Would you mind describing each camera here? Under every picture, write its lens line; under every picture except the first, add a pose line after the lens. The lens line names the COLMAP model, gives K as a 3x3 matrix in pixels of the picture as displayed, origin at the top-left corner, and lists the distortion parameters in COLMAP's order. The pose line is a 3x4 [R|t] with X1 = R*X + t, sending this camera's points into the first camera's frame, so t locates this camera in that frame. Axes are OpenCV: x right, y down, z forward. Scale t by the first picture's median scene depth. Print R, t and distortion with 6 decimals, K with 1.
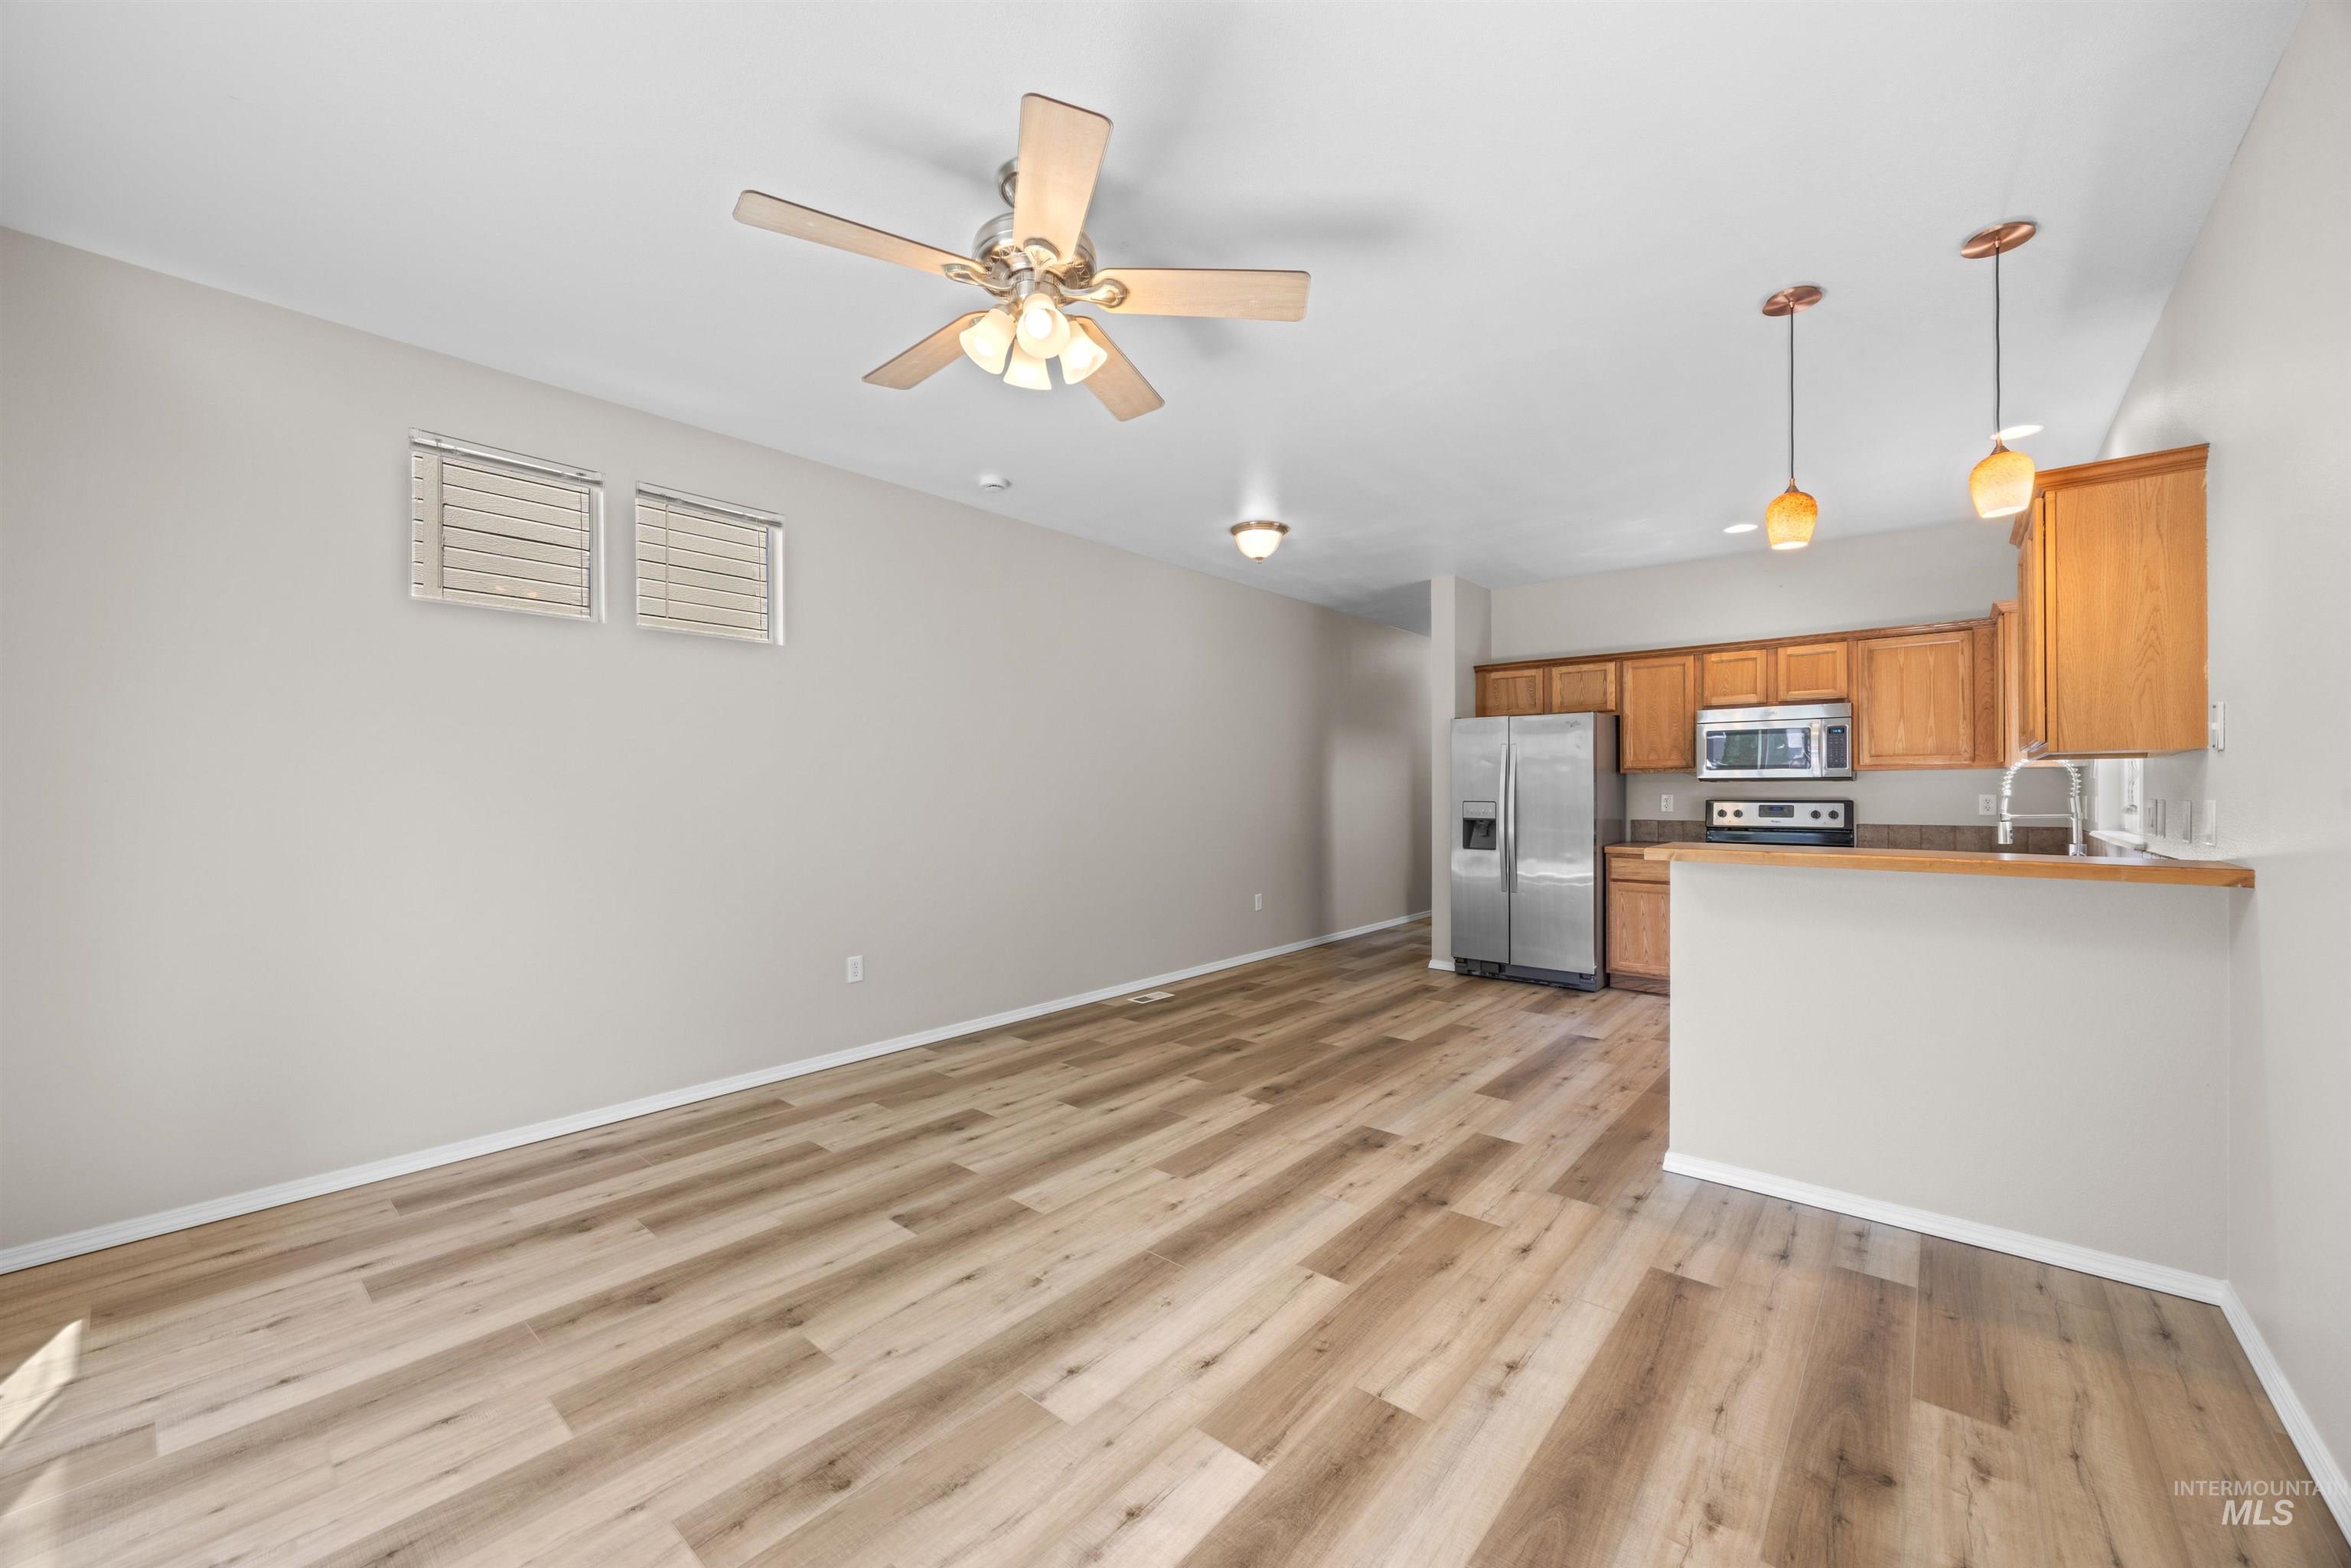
lens RADIAL K [[904.5, 0, 1165.4], [0, 904.5, 787.6], [0, 0, 1]] dist [-0.000483, -0.000016]
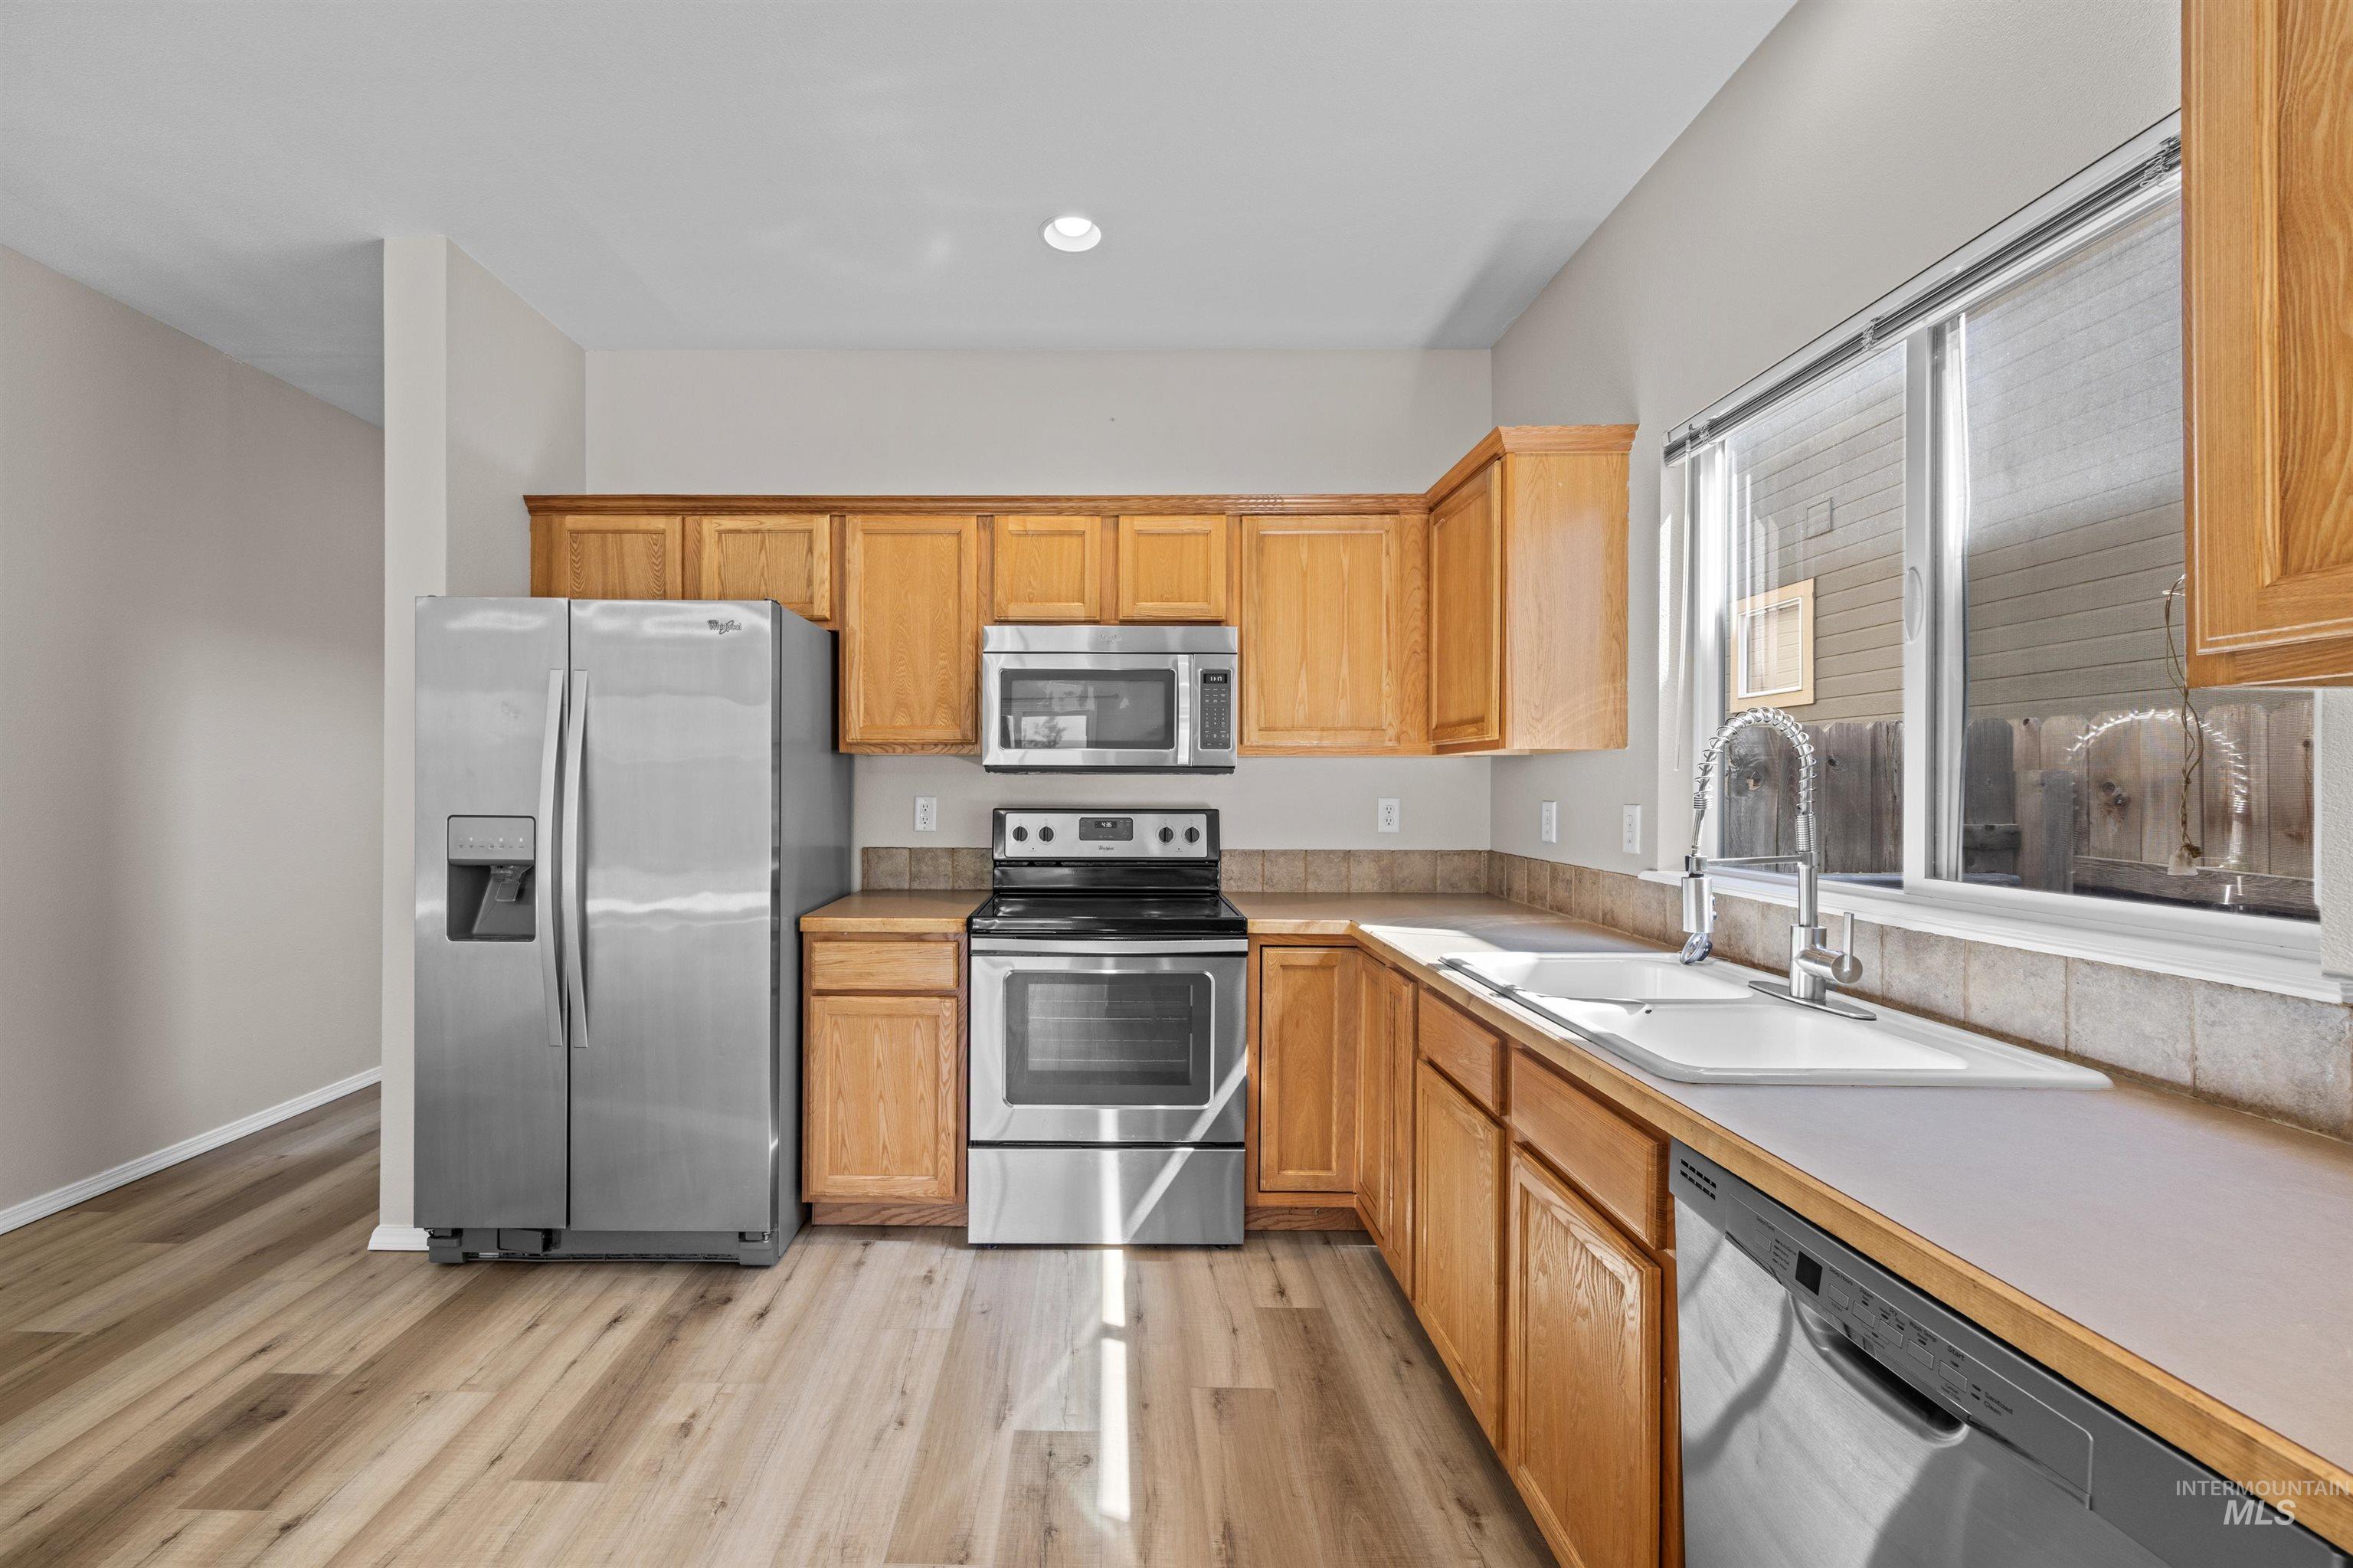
lens RADIAL K [[930.9, 0, 1099.1], [0, 930.9, 787.3], [0, 0, 1]] dist [0.000395, -0.000047]
pose [[0.766122, 0.005256, 0.642674, 0.491930], [-0.007735, 0.999970, 0.001042, 0.000866], [-0.642649, -0.005770, 0.766139, 0.901424]]
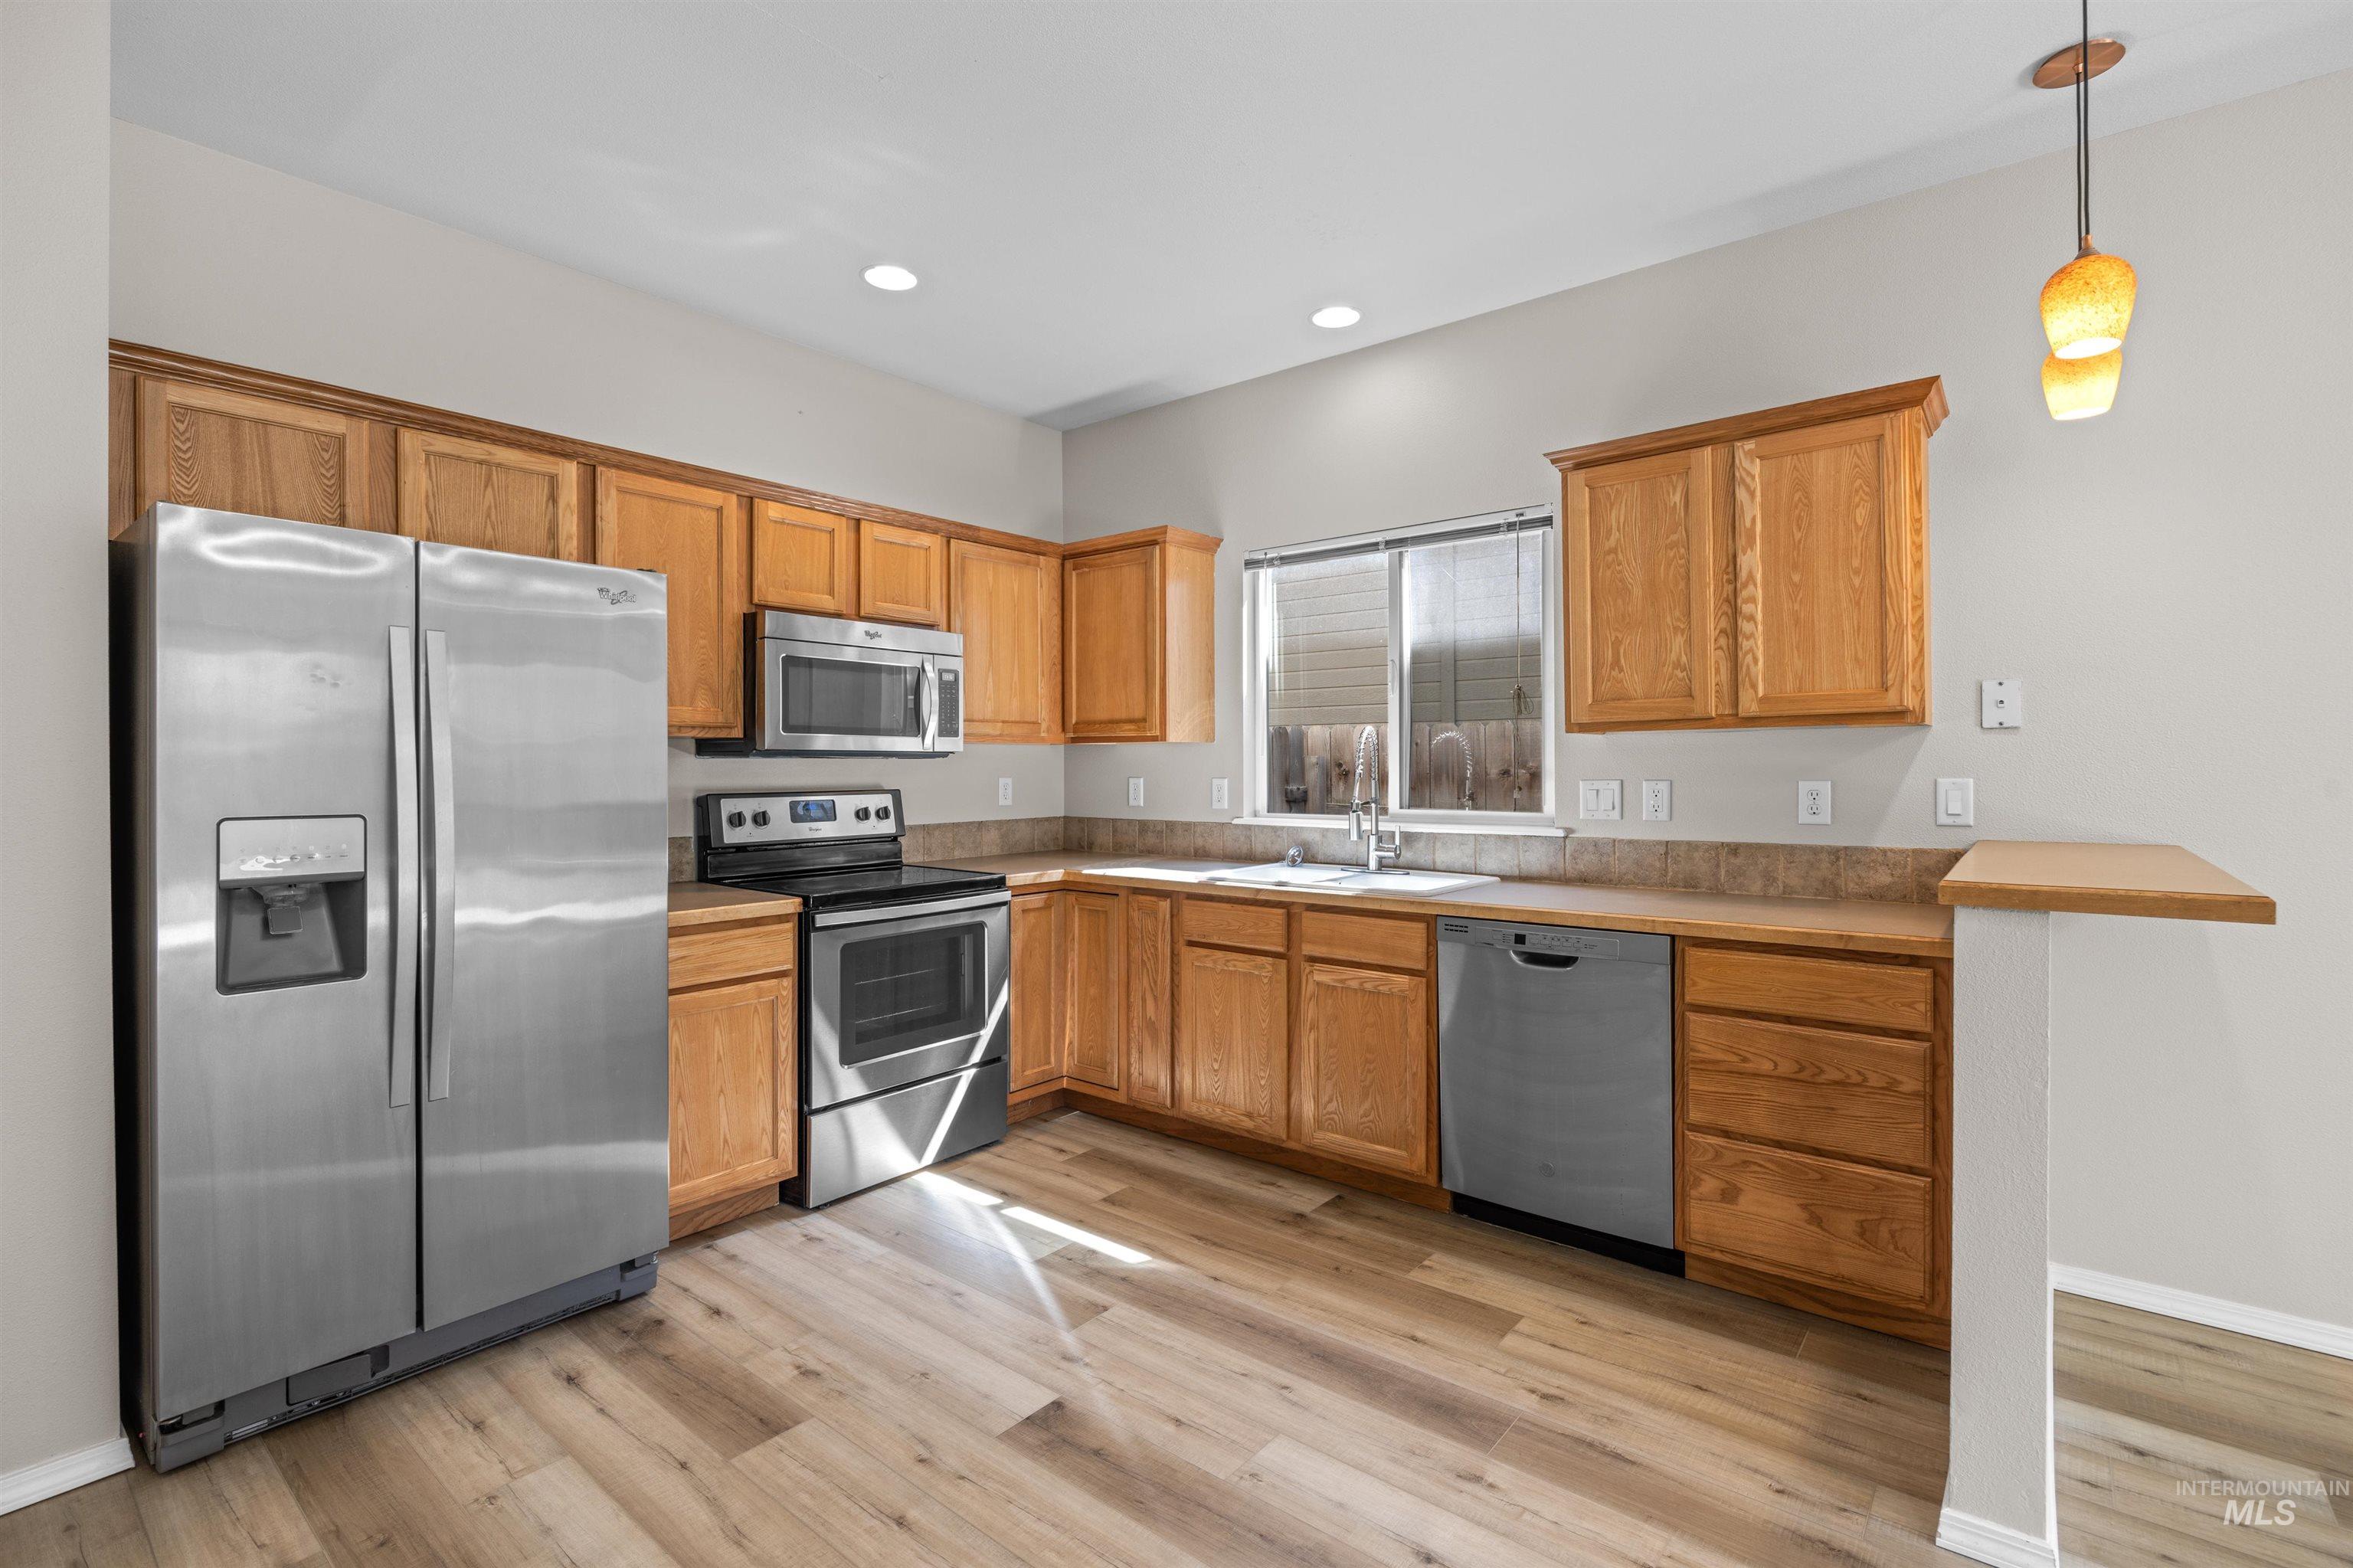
lens RADIAL K [[1075.6, 0, 1164.1], [0, 1075.6, 772.8], [0, 0, 1]] dist [-0.005697, -0.000373]
pose [[-0.018734, -0.002698, 0.999821, 0.011358], [0.002730, 0.999992, 0.002750, 0.001676], [-0.999821, 0.002781, -0.018727, 1.242405]]
